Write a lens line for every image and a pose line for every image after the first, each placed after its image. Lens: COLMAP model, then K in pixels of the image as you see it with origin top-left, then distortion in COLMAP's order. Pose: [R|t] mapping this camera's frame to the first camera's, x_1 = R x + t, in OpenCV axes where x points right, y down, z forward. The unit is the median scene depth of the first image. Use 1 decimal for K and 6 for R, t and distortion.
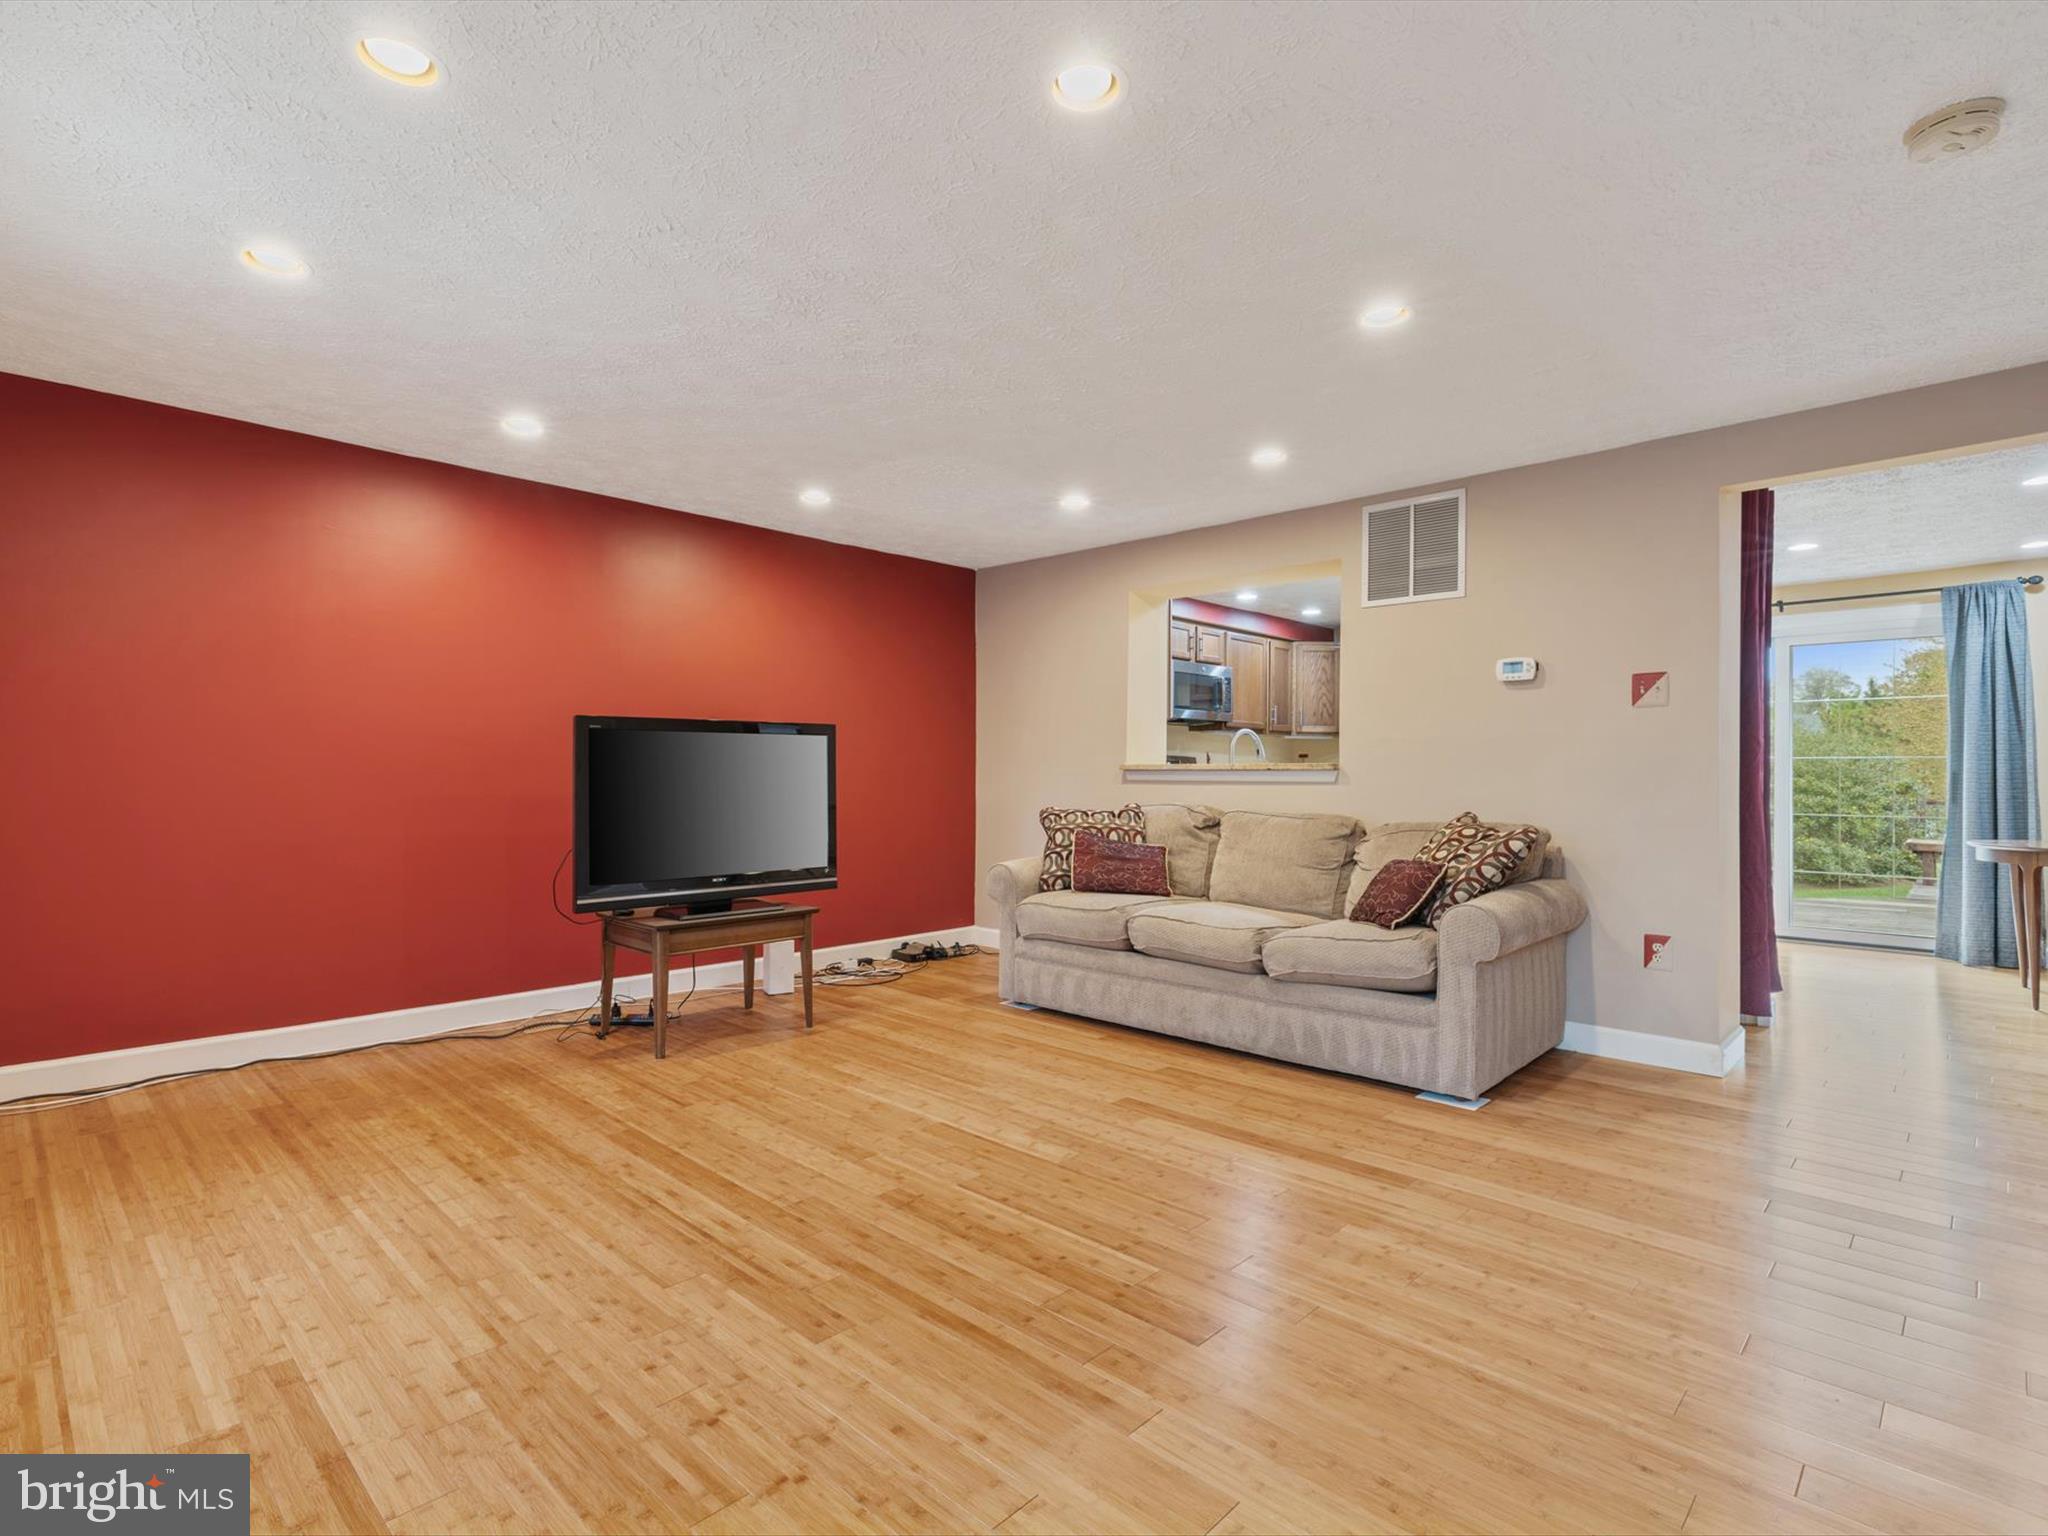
lens RADIAL K [[1012.3, 0, 1026.9], [0, 1012.3, 758.4], [0, 0, 1]] dist [0.001263, 0.000362]
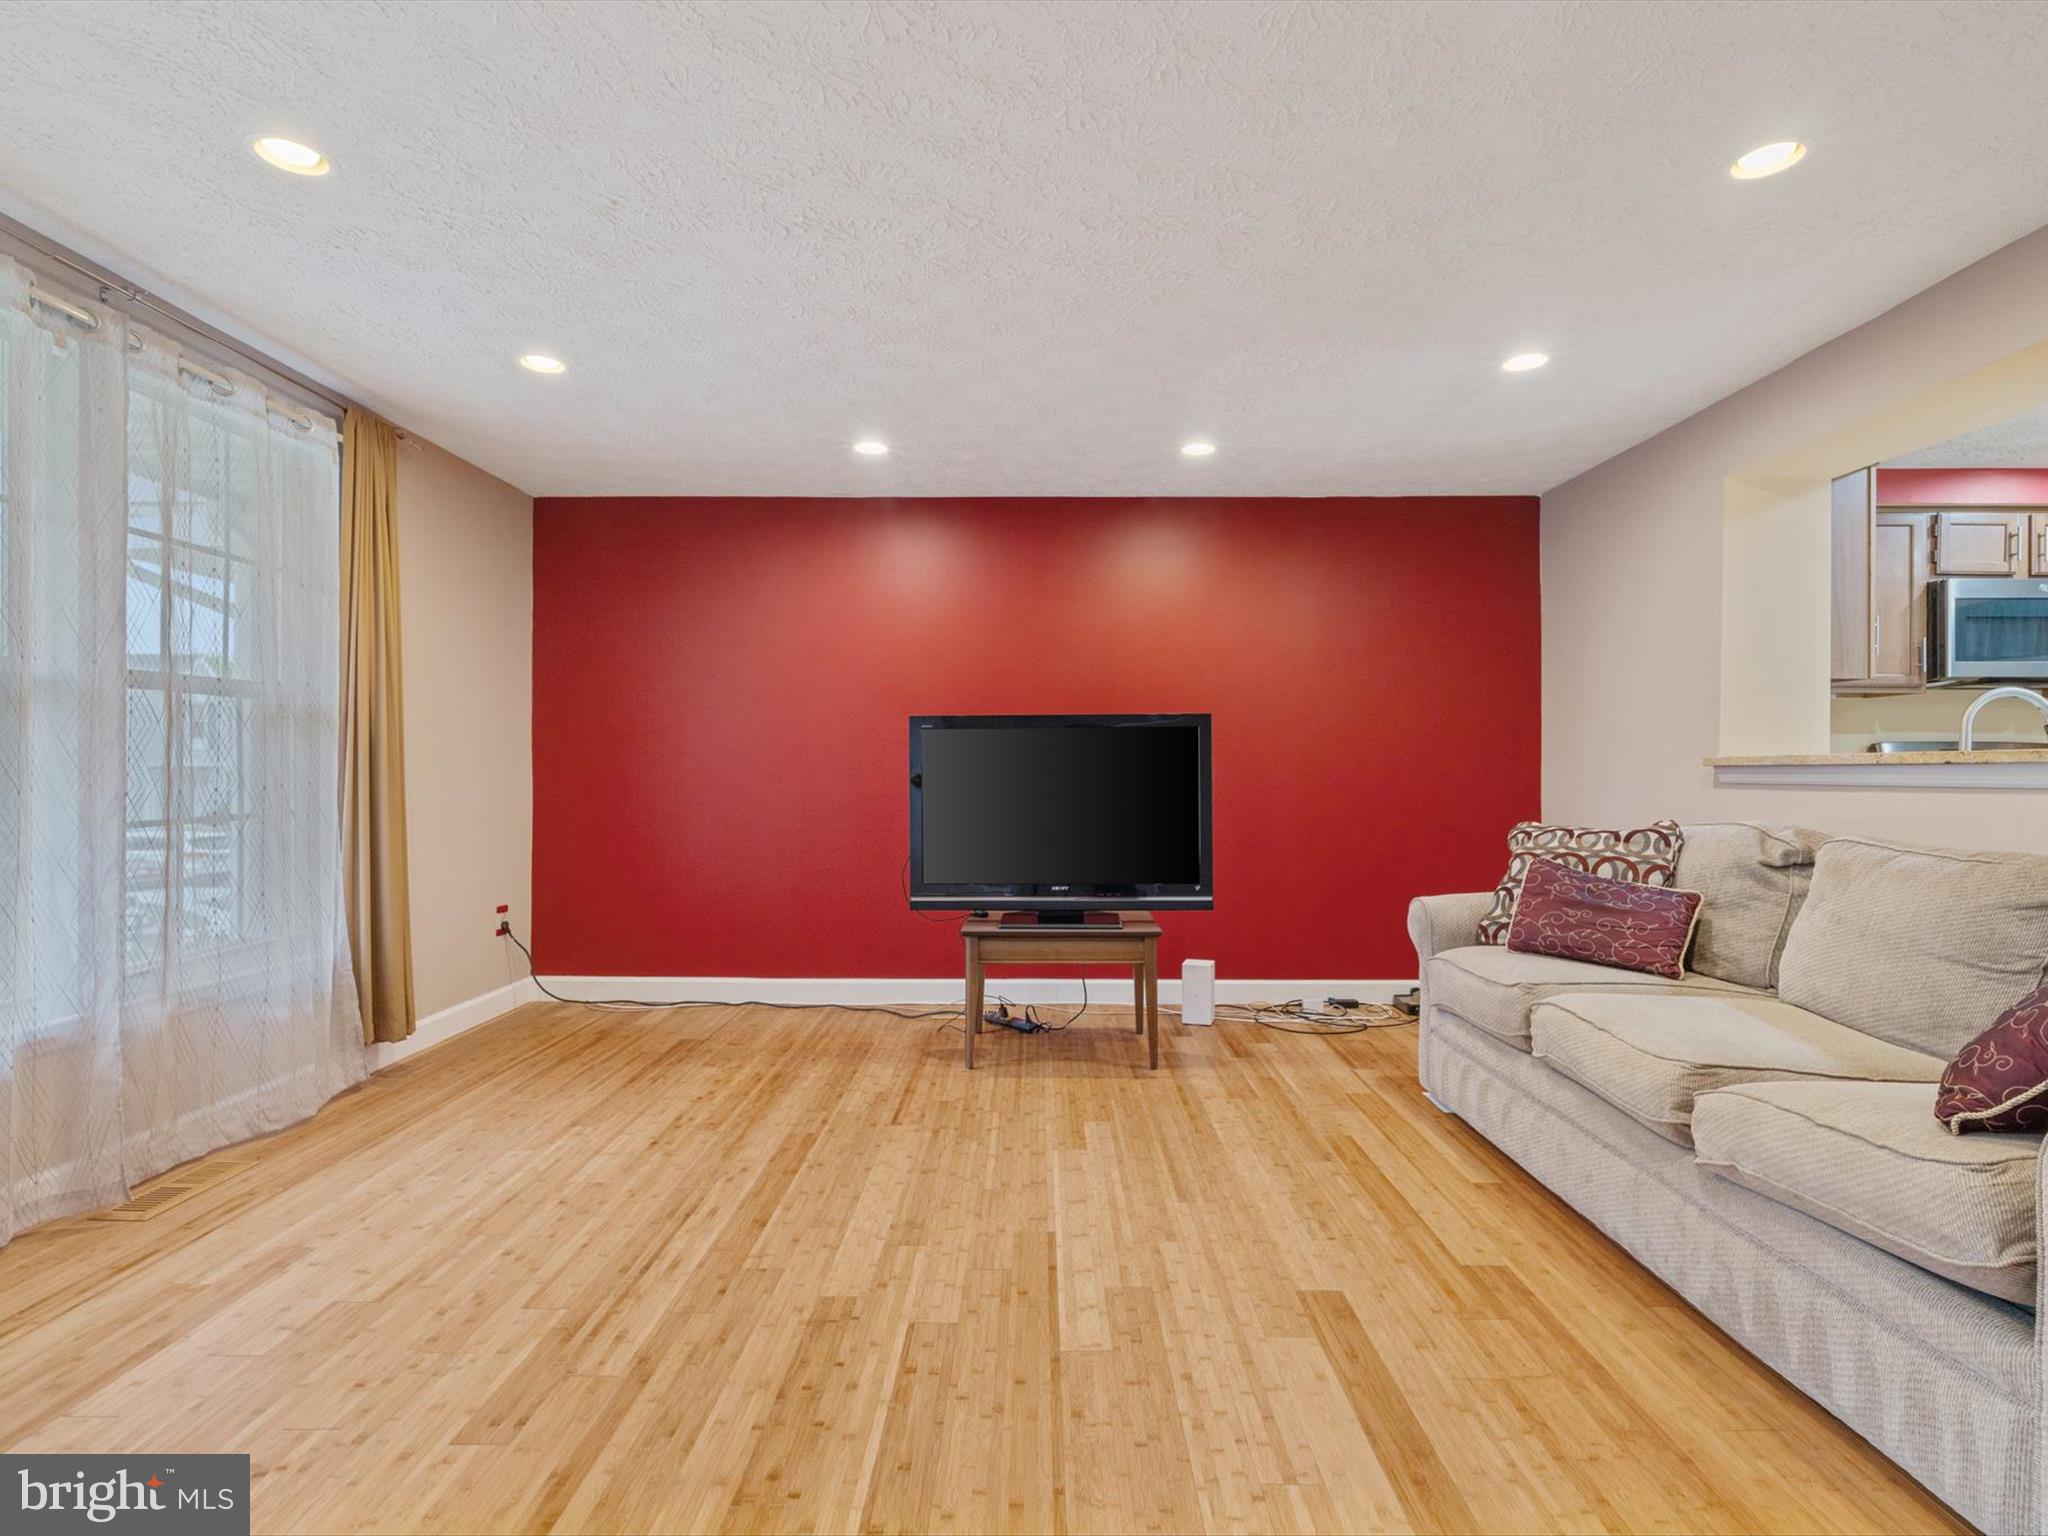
lens RADIAL K [[991.7, 0, 1029.8], [0, 991.7, 765.8], [0, 0, 1]] dist [0.000541, -0.000065]
pose [[0.684951, -0.008528, -0.728540, 0.404199], [0.012940, 0.999916, 0.000461, 0.008576], [0.728475, -0.009744, 0.685003, 0.434358]]
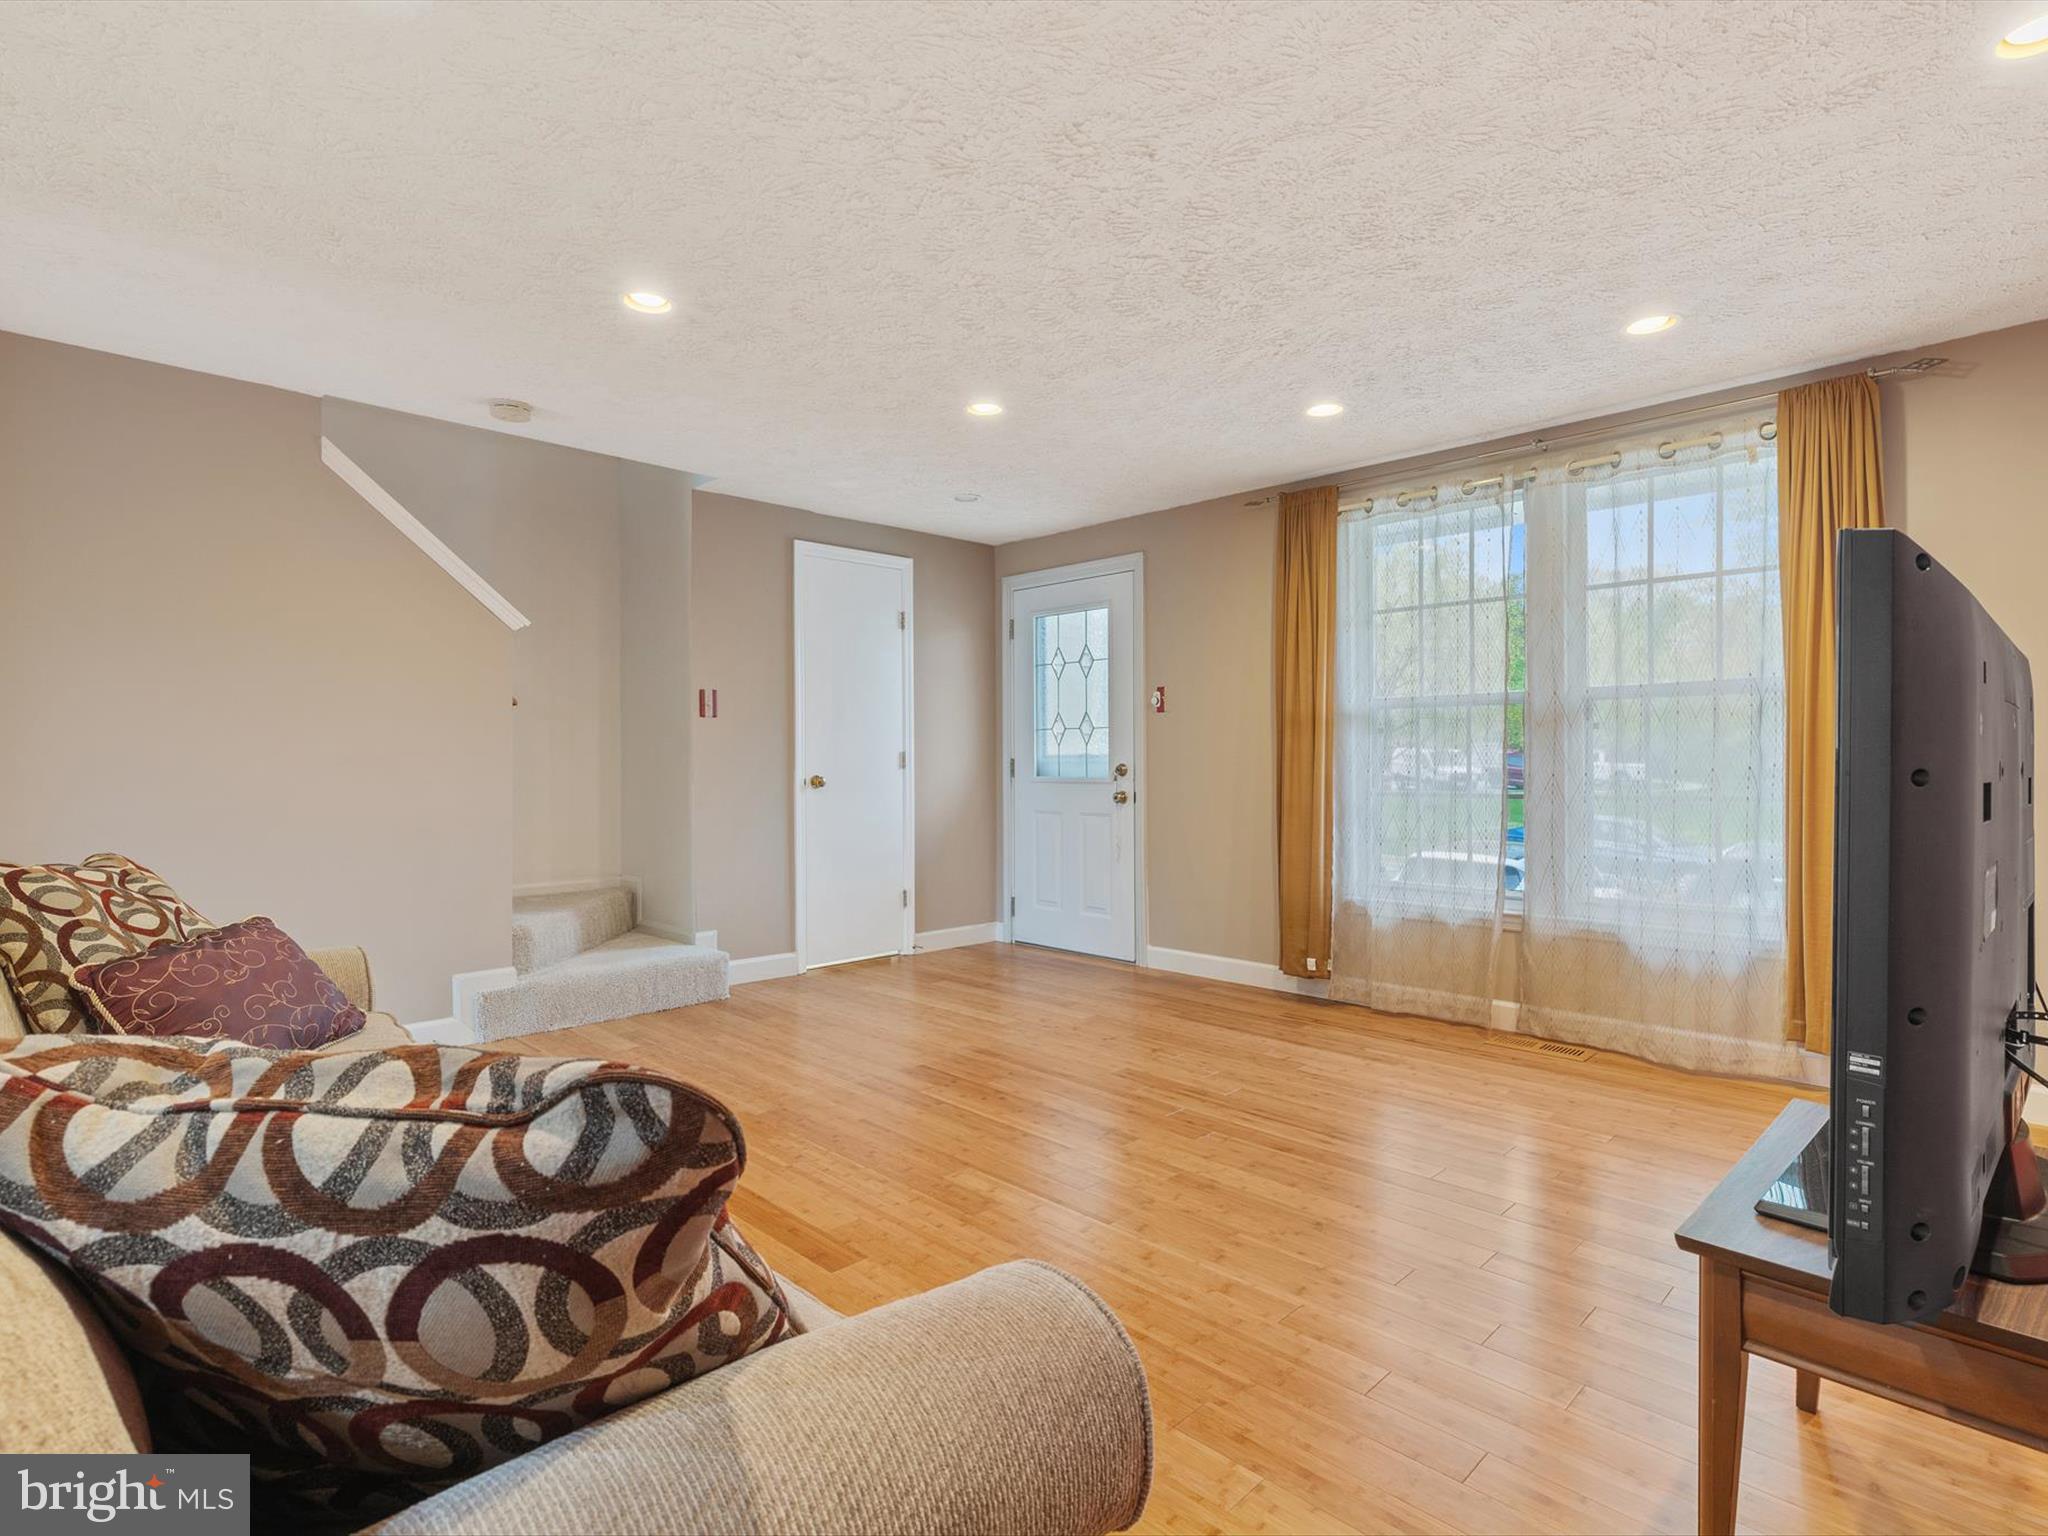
lens RADIAL K [[1037.4, 0, 1013.3], [0, 1037.4, 767.5], [0, 0, 1]] dist [-0.000203, 0.000772]
pose [[-0.999531, -0.002640, 0.030517, -0.032340], [-0.002888, 0.999963, -0.008093, 0.022943], [-0.030494, -0.008177, -0.999501, 1.605186]]
